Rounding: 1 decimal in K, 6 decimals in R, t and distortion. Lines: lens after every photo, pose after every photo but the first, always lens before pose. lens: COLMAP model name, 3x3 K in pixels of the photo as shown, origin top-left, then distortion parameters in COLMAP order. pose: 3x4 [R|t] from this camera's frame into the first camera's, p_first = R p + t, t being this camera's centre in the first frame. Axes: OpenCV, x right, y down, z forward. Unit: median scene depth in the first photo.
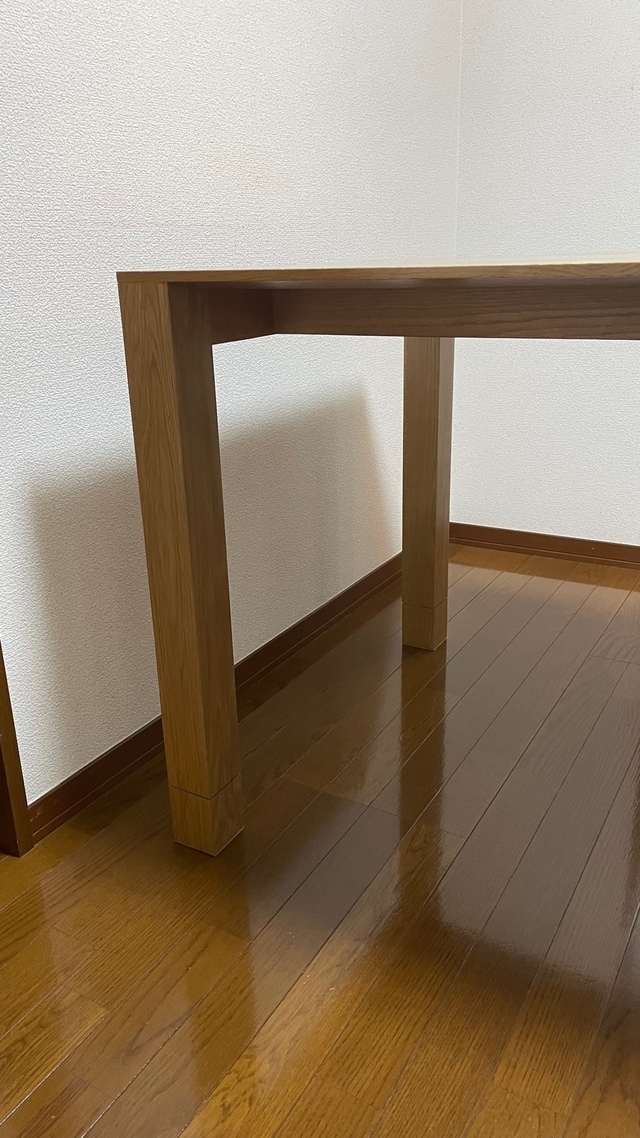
lens RADIAL K [[848.4, 0, 320.0], [0, 848.4, 569.0], [0, 0, 1]] dist [0.113495, -0.154362]
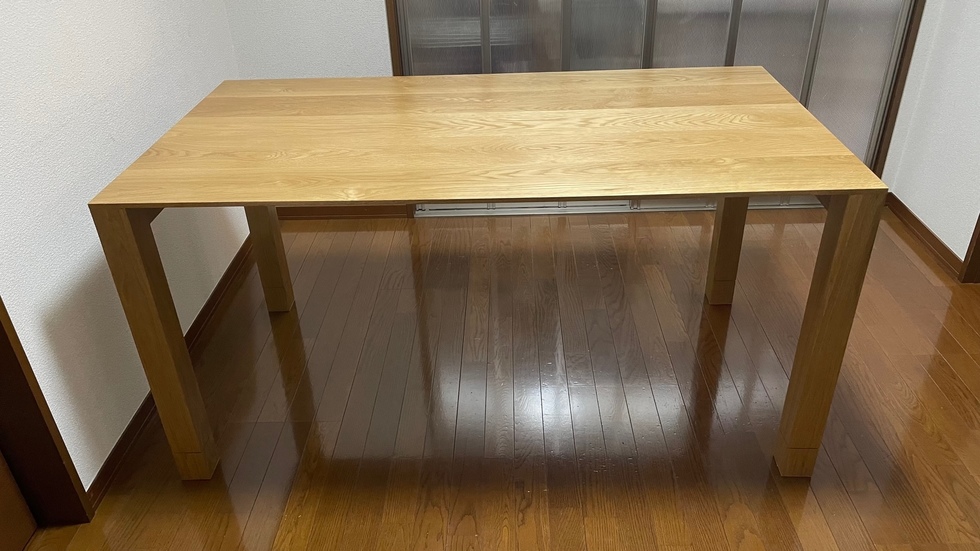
lens RADIAL K [[730.6, 0, 486.8], [0, 730.6, 271.2], [0, 0, 1]] dist [0.113495, -0.154362]
pose [[0.872697, -0.252881, 0.417674, -0.165225], [0.173713, 0.960266, 0.218434, -0.342509], [-0.456316, -0.118071, 0.881950, -0.620965]]
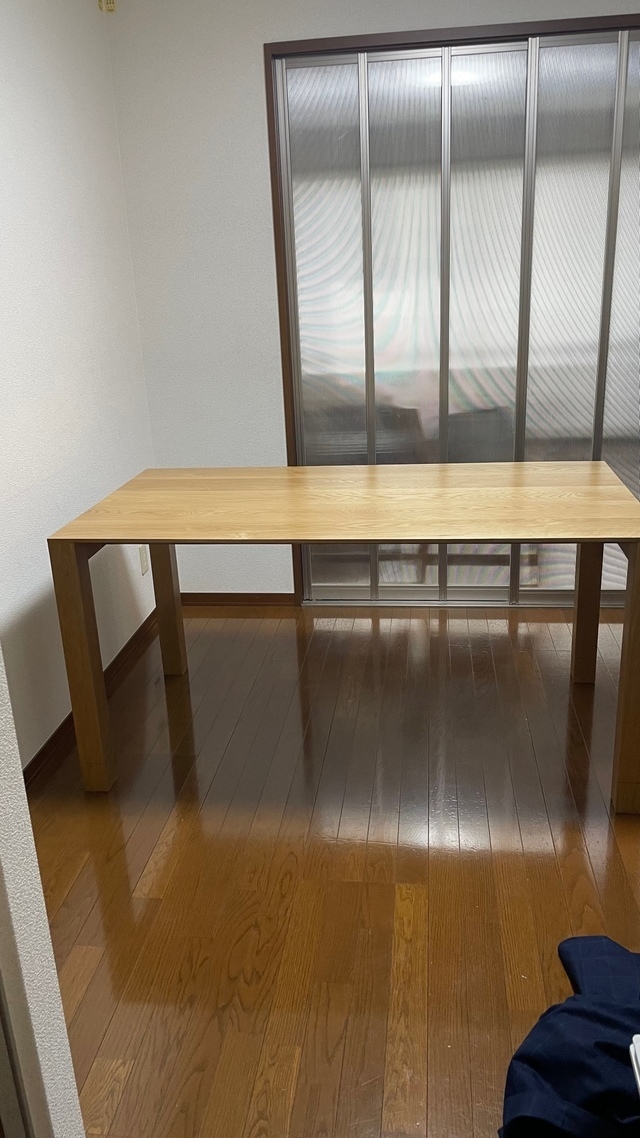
lens RADIAL K [[848.4, 0, 320.0], [0, 848.4, 569.0], [0, 0, 1]] dist [0.113495, -0.154362]
pose [[0.917670, -0.141908, 0.371139, -0.365546], [0.150547, 0.988586, 0.005754, -0.140083], [-0.367719, 0.050594, 0.928560, -1.210437]]
